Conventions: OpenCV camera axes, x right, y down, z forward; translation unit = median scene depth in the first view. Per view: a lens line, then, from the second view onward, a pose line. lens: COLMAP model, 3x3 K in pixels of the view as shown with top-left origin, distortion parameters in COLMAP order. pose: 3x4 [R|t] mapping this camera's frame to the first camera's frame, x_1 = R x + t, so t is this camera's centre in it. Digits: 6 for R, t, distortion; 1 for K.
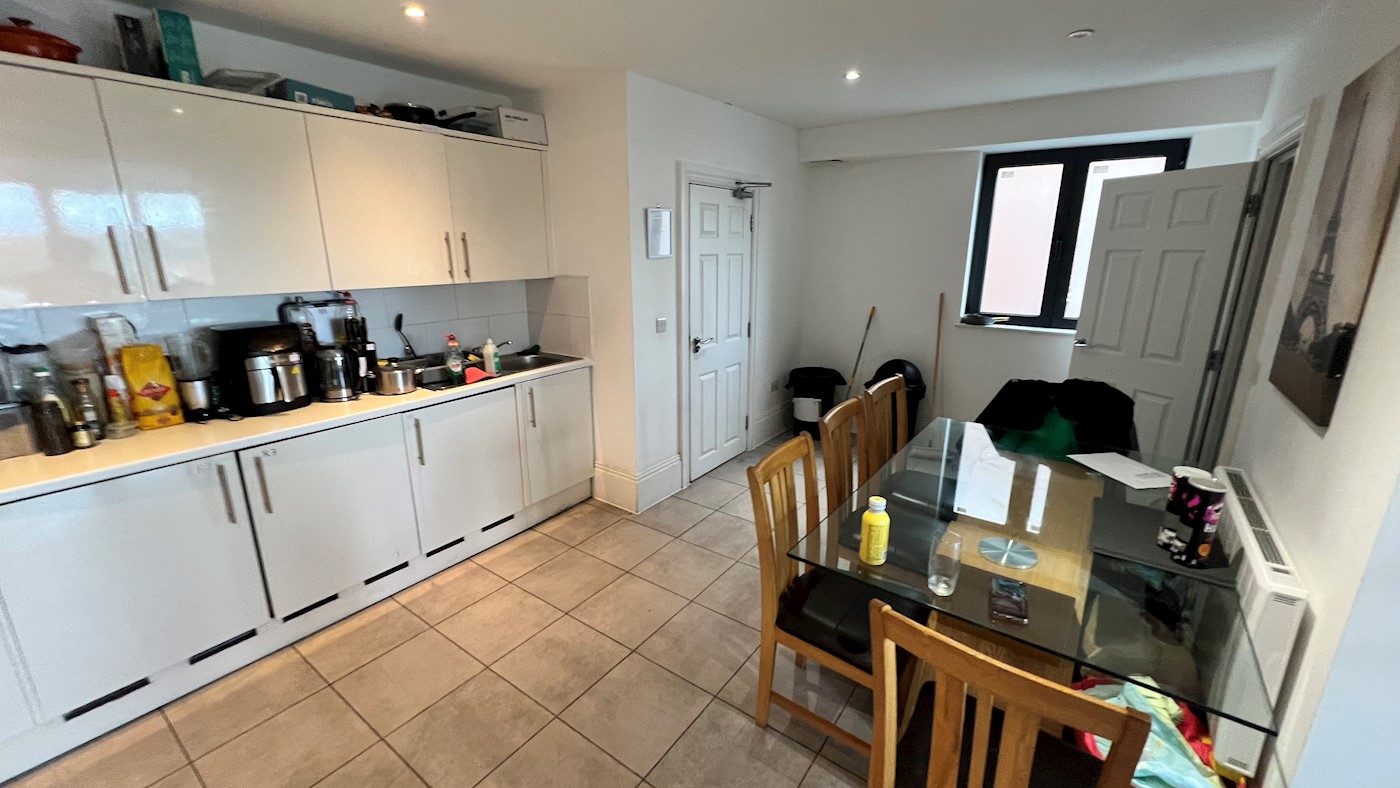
lens RADIAL K [[557.4, 0, 695.9], [0, 557.4, 393.0], [0, 0, 1]] dist [0.000800, 0.000447]
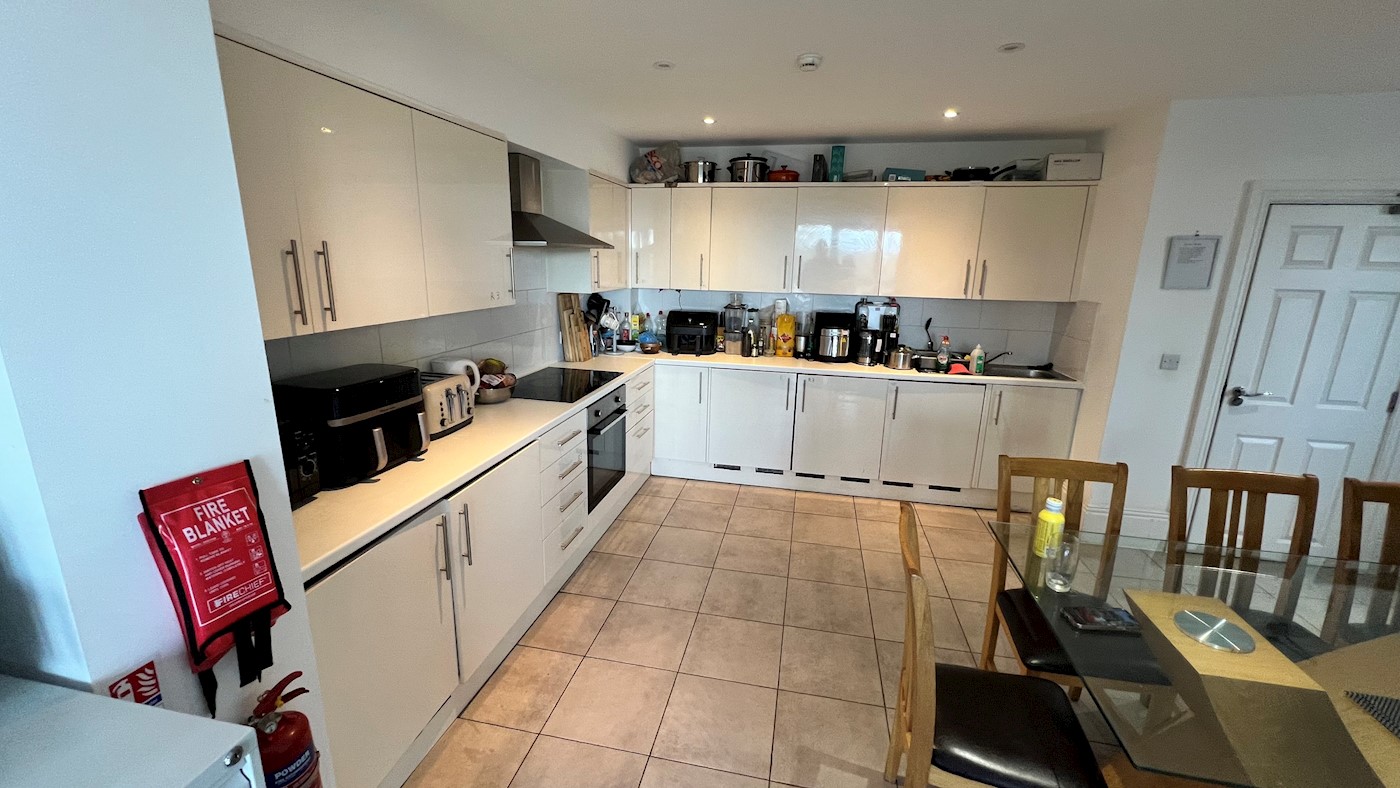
lens RADIAL K [[557.4, 0, 695.9], [0, 557.4, 393.0], [0, 0, 1]] dist [0.000800, 0.000447]
pose [[0.404316, 0.225099, -0.886487, 0.571056], [-0.252546, 0.959036, 0.128338, 0.007805], [0.879062, 0.171989, 0.444601, -0.106393]]
